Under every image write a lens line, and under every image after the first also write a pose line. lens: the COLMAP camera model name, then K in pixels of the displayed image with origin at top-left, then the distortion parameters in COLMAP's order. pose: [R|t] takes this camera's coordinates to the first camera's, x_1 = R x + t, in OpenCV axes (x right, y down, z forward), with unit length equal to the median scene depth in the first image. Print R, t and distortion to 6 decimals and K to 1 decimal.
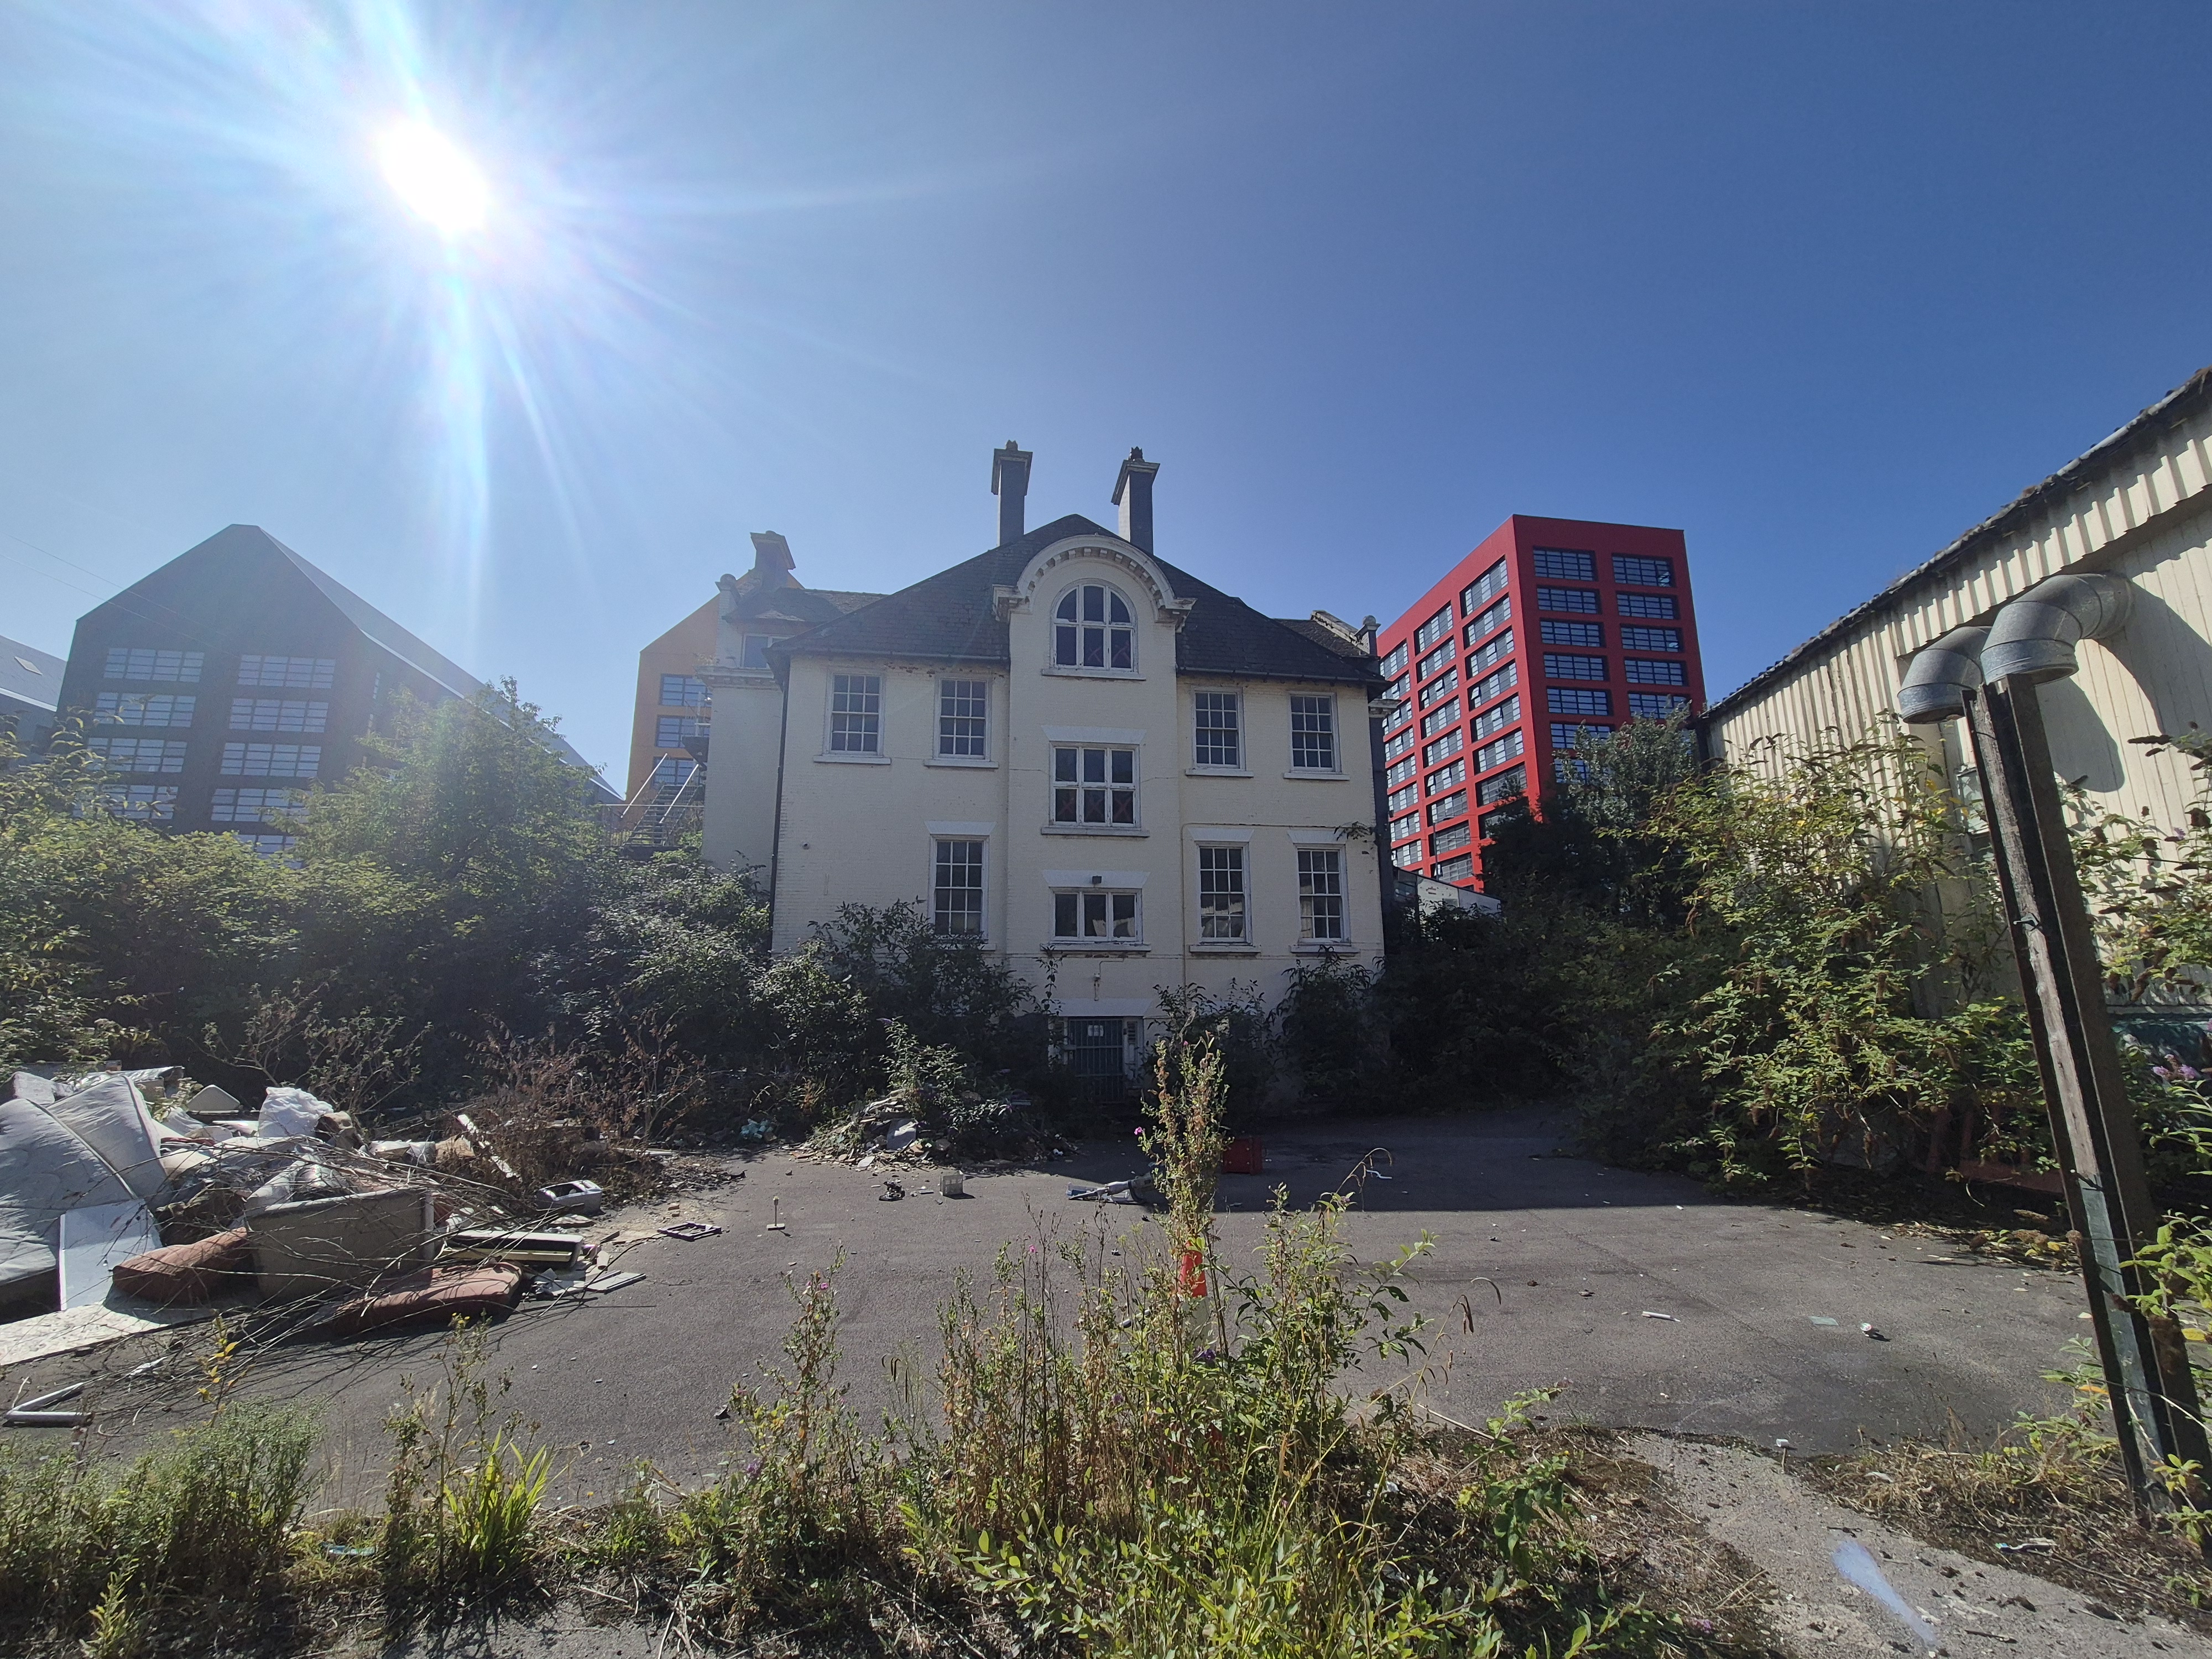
lens RADIAL K [[906.3, 0, 1106.0], [0, 906.3, 829.5], [0, 0, 1]] dist [0.001788, 0.000232]
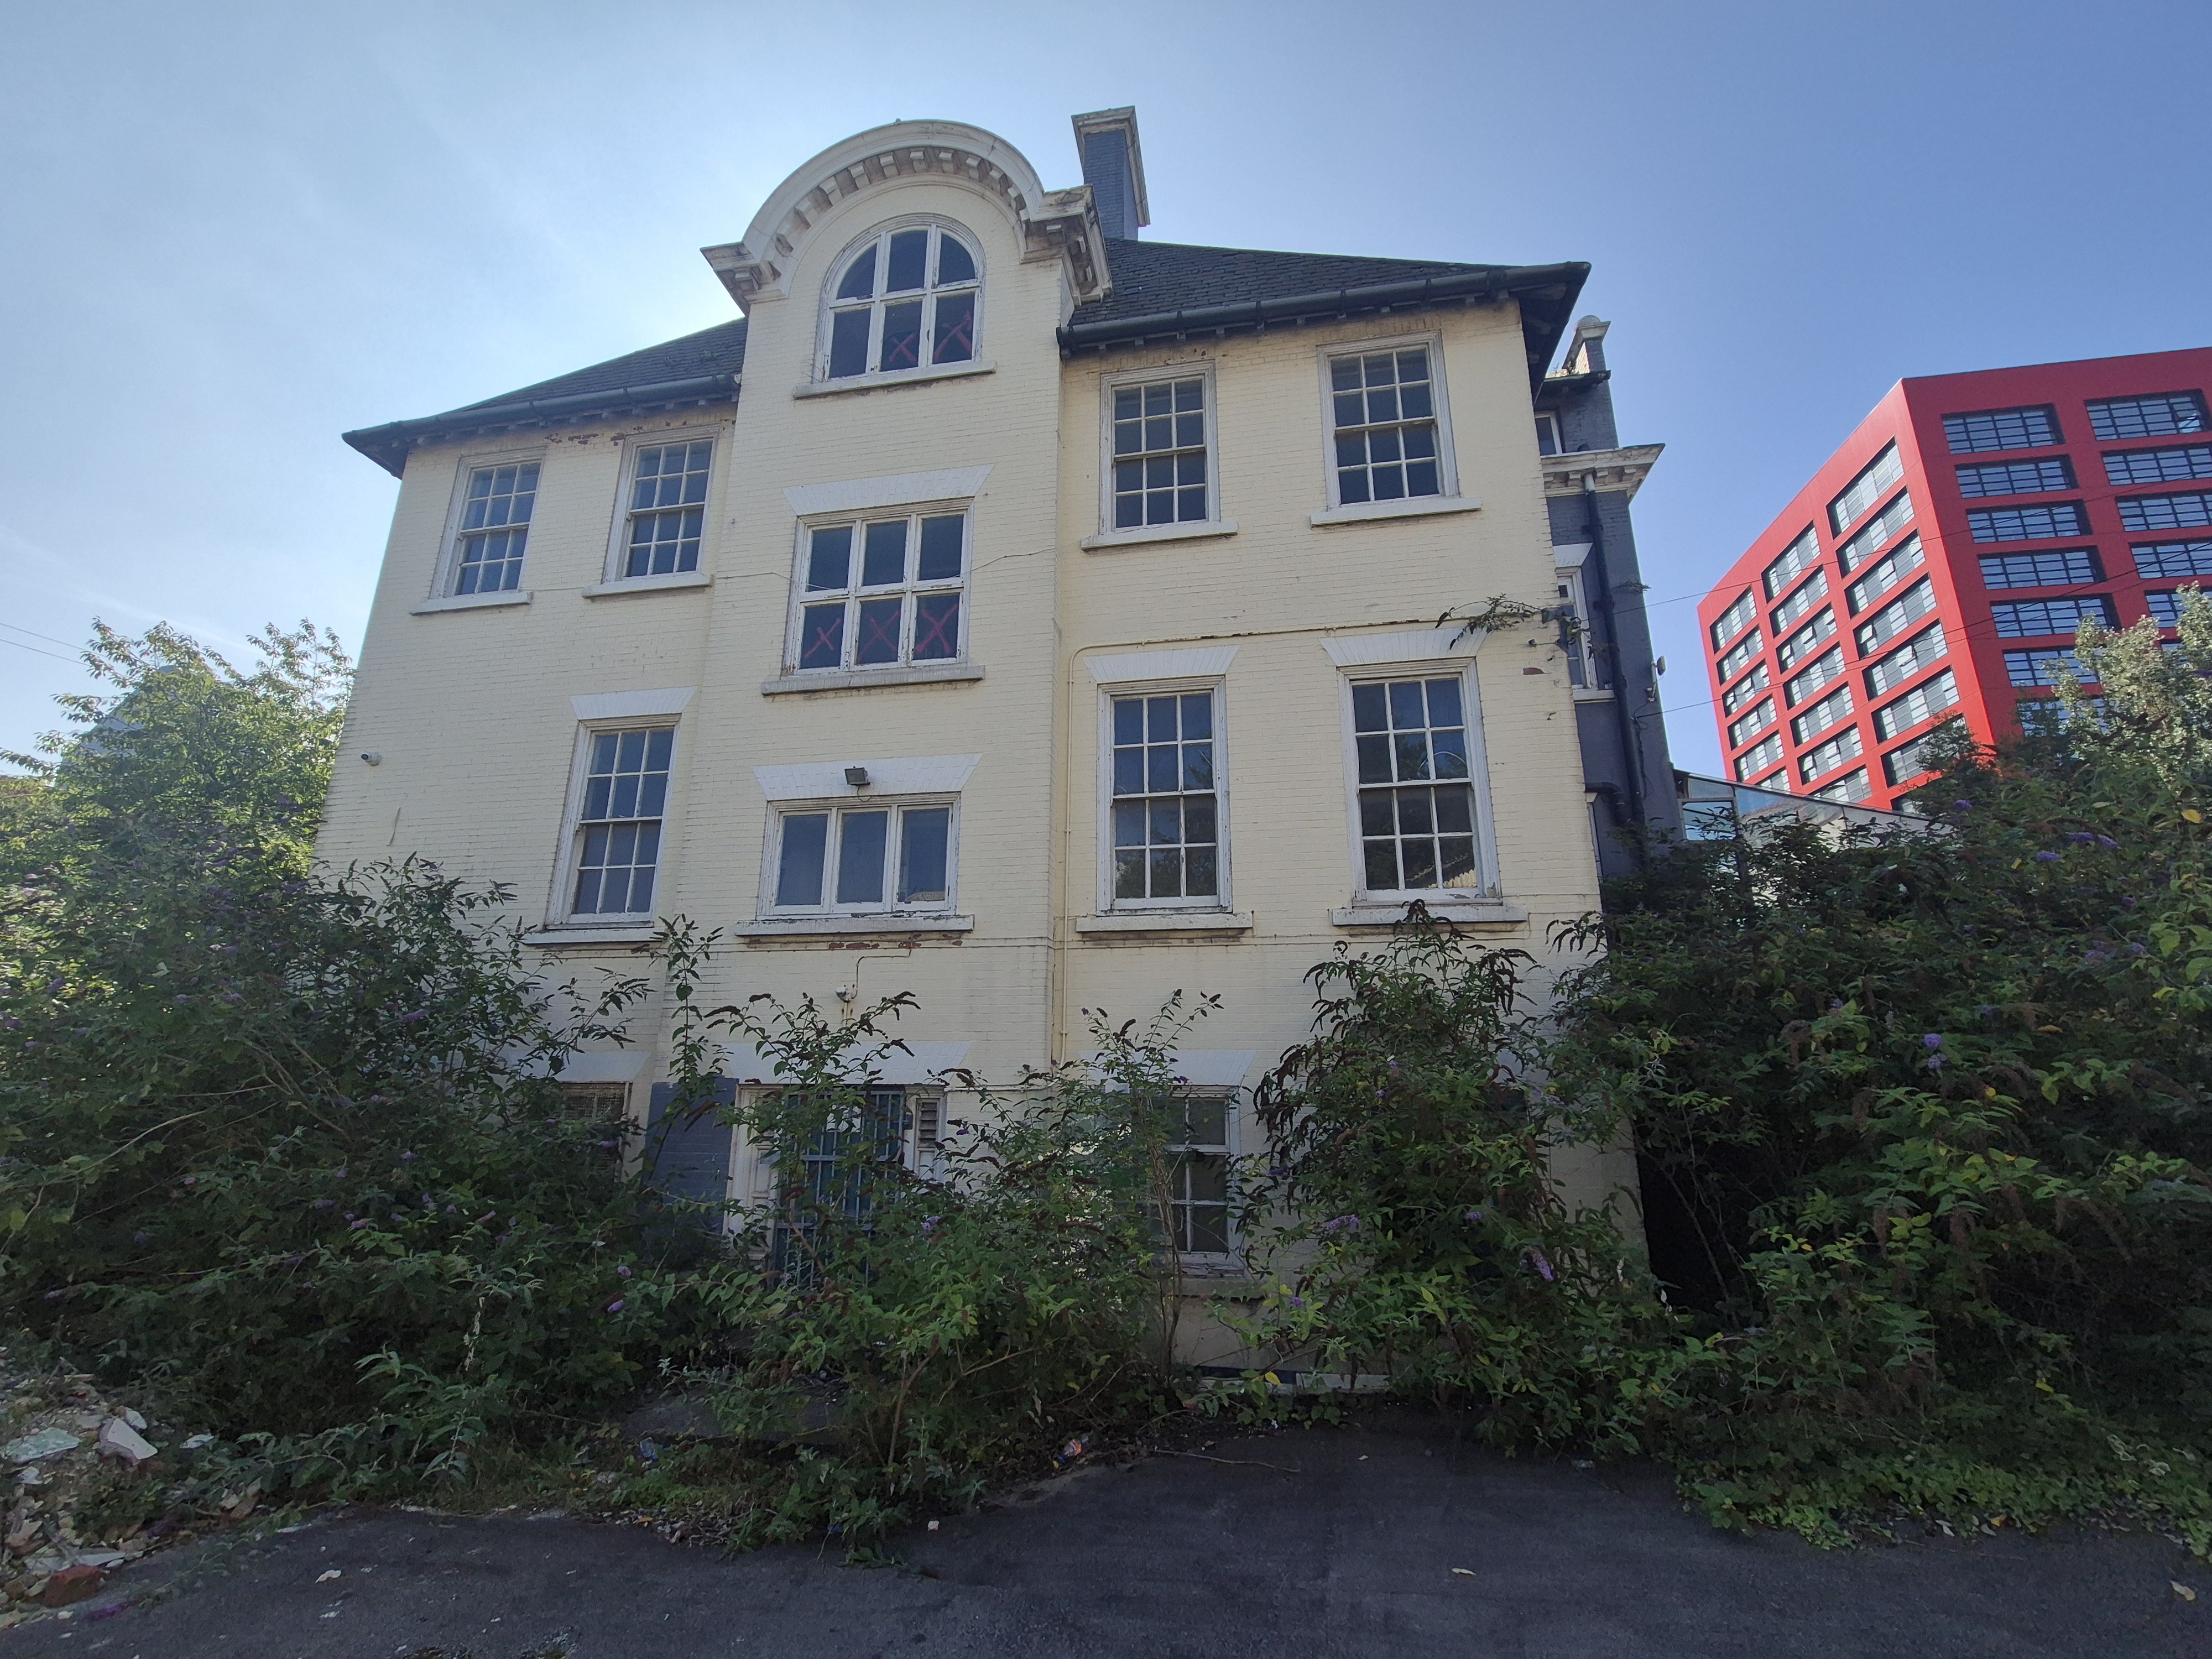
lens RADIAL K [[906.3, 0, 1106.0], [0, 906.3, 829.5], [0, 0, 1]] dist [0.001788, 0.000232]
pose [[0.945440, -0.074434, -0.317180, 0.231452], [0.055129, 0.996063, -0.069421, 0.111919], [0.321099, 0.048147, 0.945821, 0.572219]]
